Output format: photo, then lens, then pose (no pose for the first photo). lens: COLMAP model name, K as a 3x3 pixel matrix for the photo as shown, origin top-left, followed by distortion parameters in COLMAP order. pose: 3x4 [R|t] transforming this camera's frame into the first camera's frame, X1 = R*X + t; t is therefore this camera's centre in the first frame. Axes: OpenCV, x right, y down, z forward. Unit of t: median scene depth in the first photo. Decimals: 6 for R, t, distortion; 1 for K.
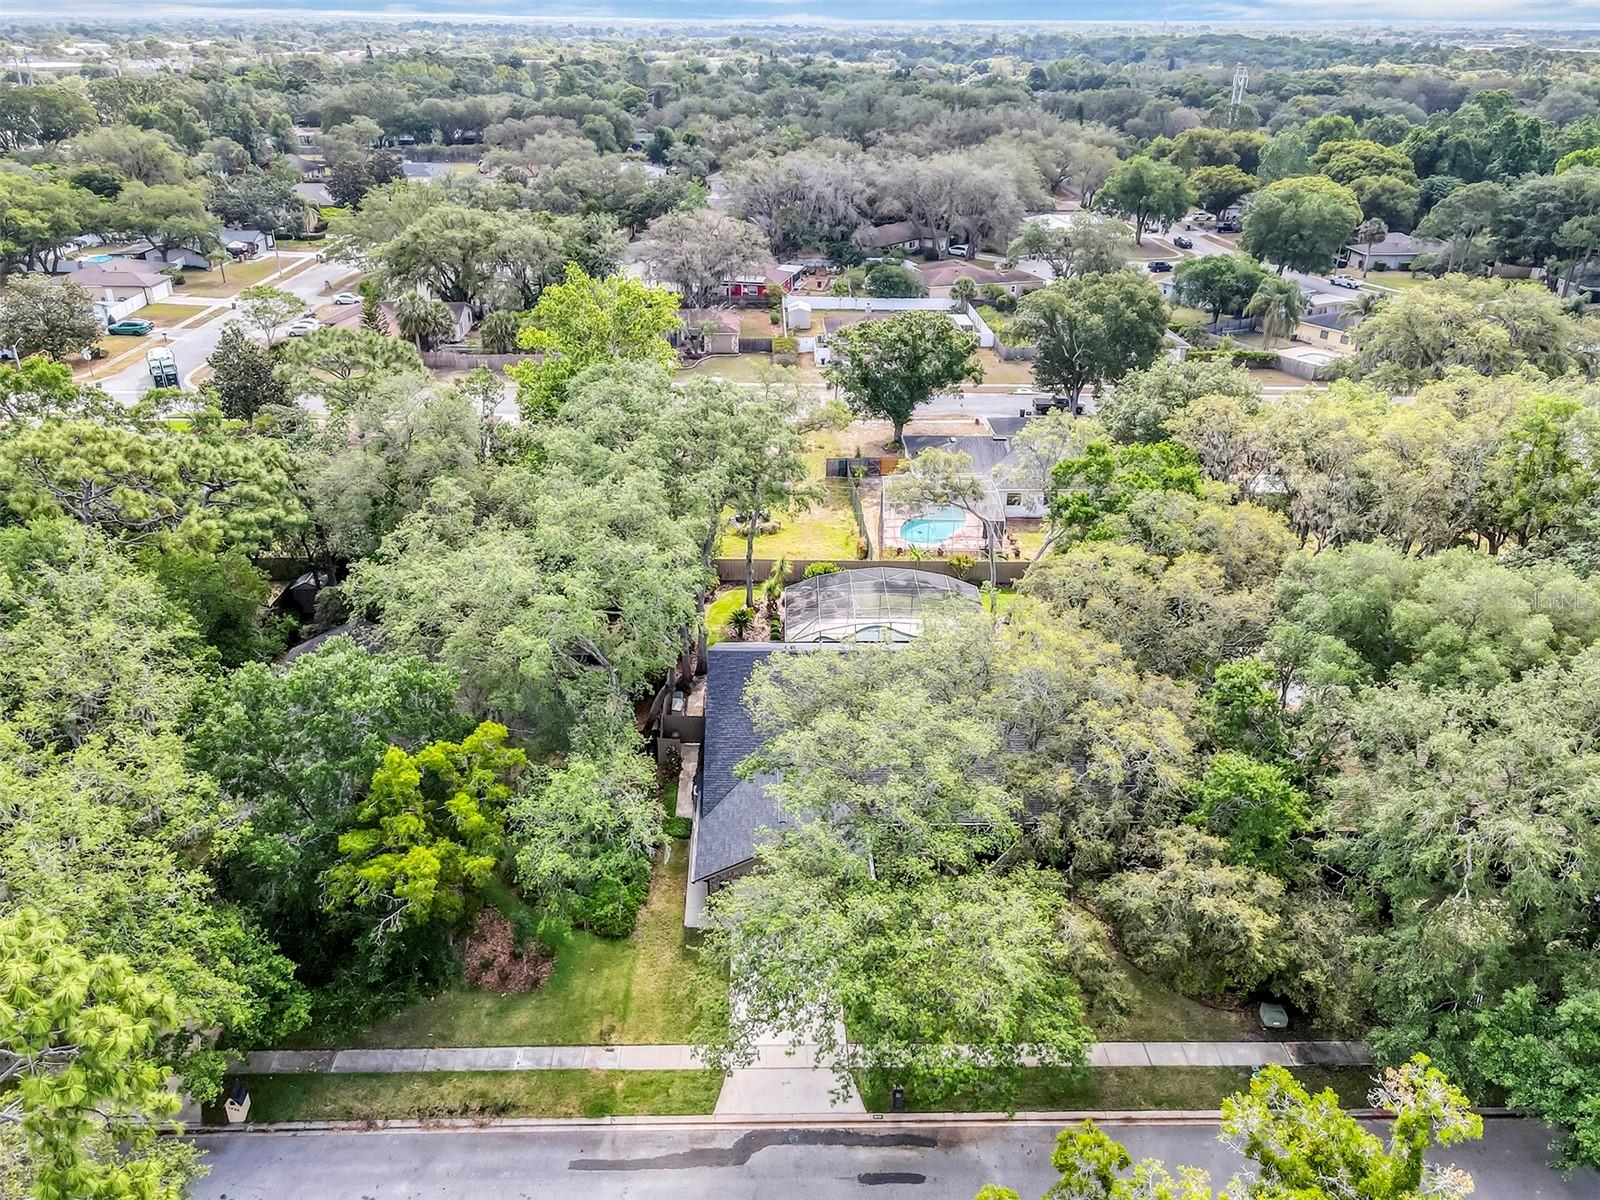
lens RADIAL K [[1181.5, 0, 795.7], [0, 1181.5, 590.0], [0, 0, 1]] dist [0.017156, -0.000953]
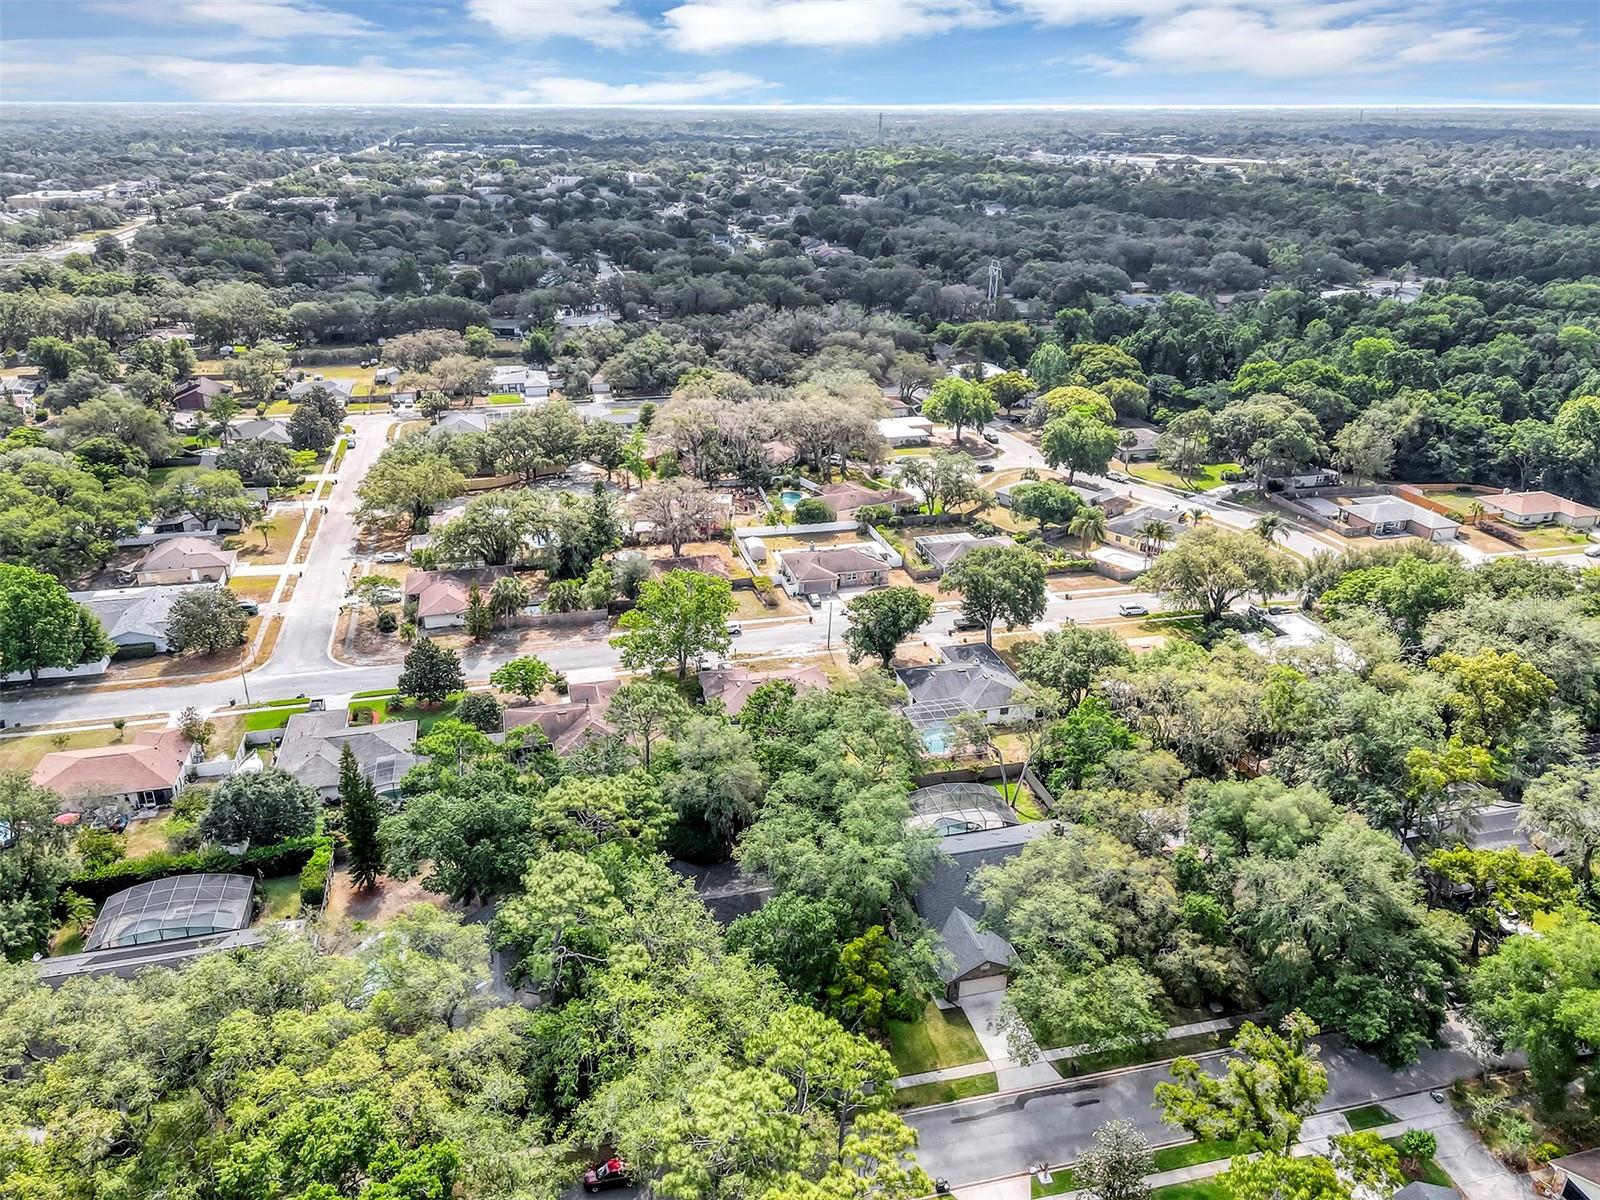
lens RADIAL K [[1213.7, 0, 793.8], [0, 1213.7, 581.1], [0, 0, 1]] dist [-0.024956, 0.083919]
pose [[0.974267, -0.082781, 0.209643, -0.241717], [0.094666, 0.994385, -0.047289, -0.124702], [-0.204551, 0.065919, 0.976634, -0.343060]]
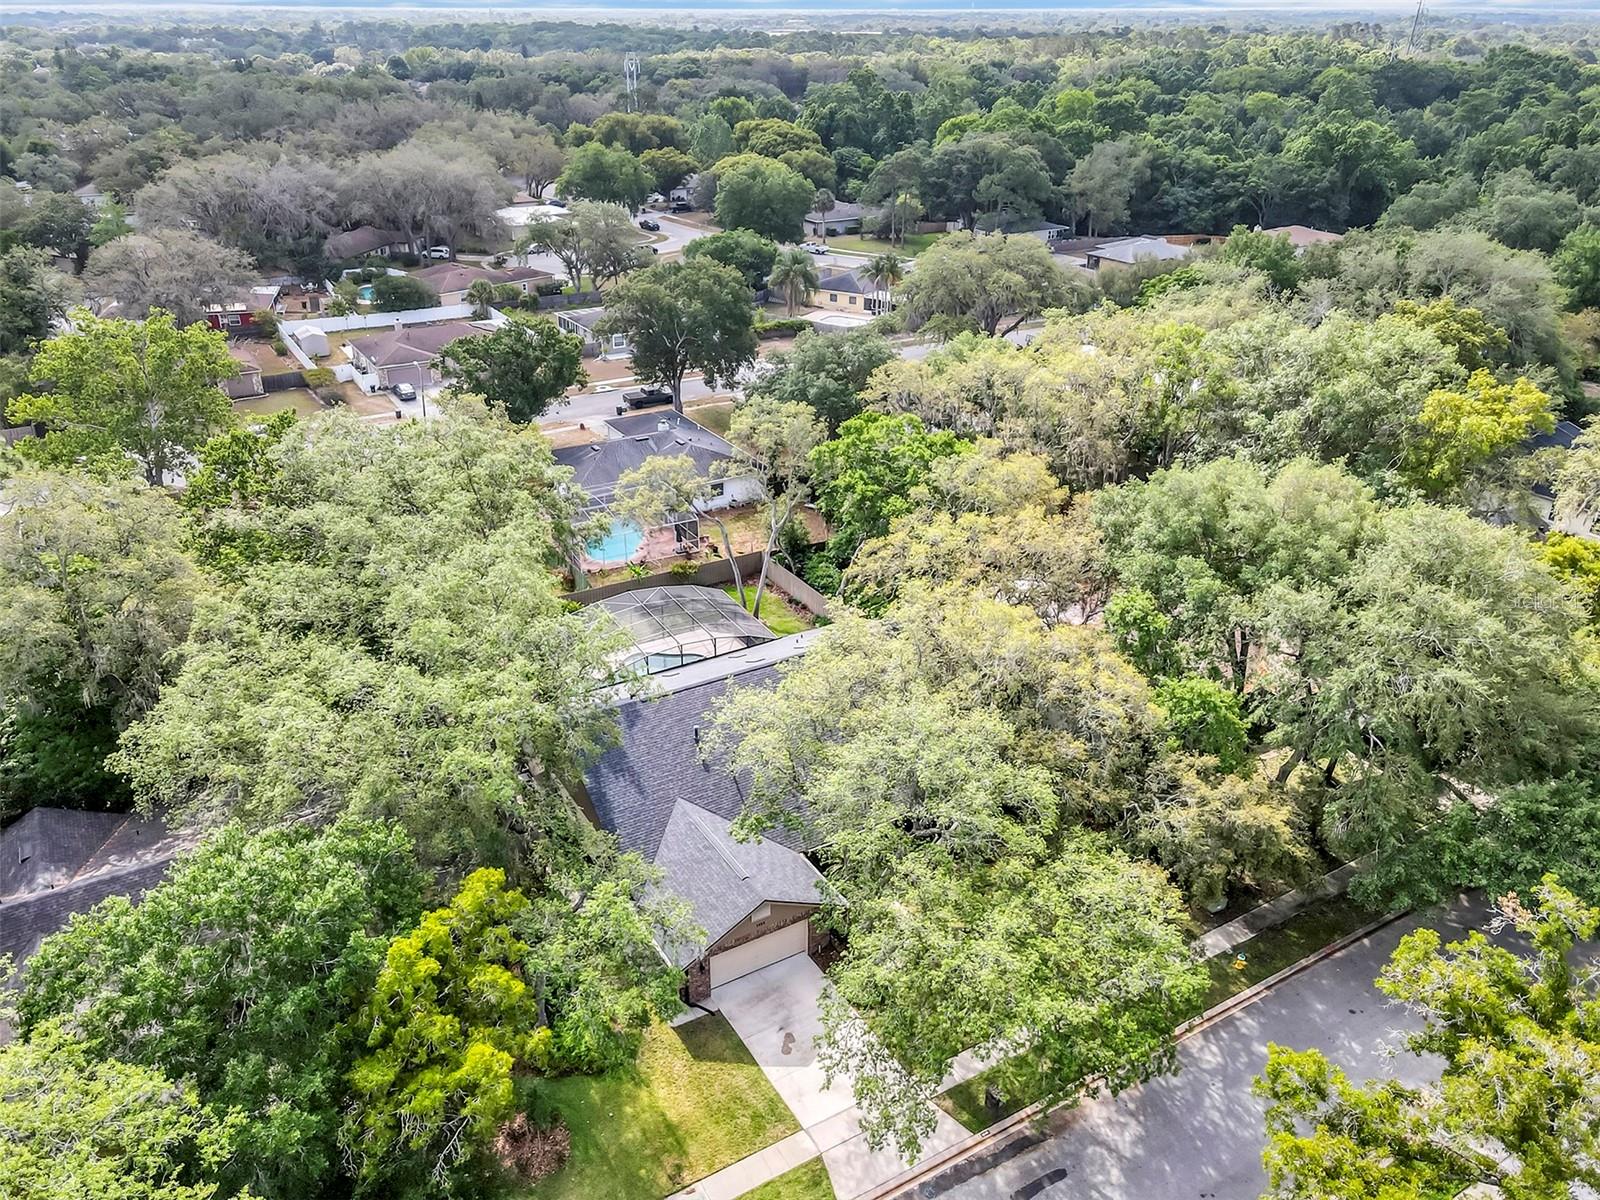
lens RADIAL K [[1213.7, 0, 793.8], [0, 1213.7, 581.1], [0, 0, 1]] dist [-0.024956, 0.083919]
pose [[0.871601, -0.213838, 0.441118, -0.117861], [0.216368, 0.975263, 0.045253, -0.021679], [-0.439883, 0.056001, 0.896307, 0.045043]]
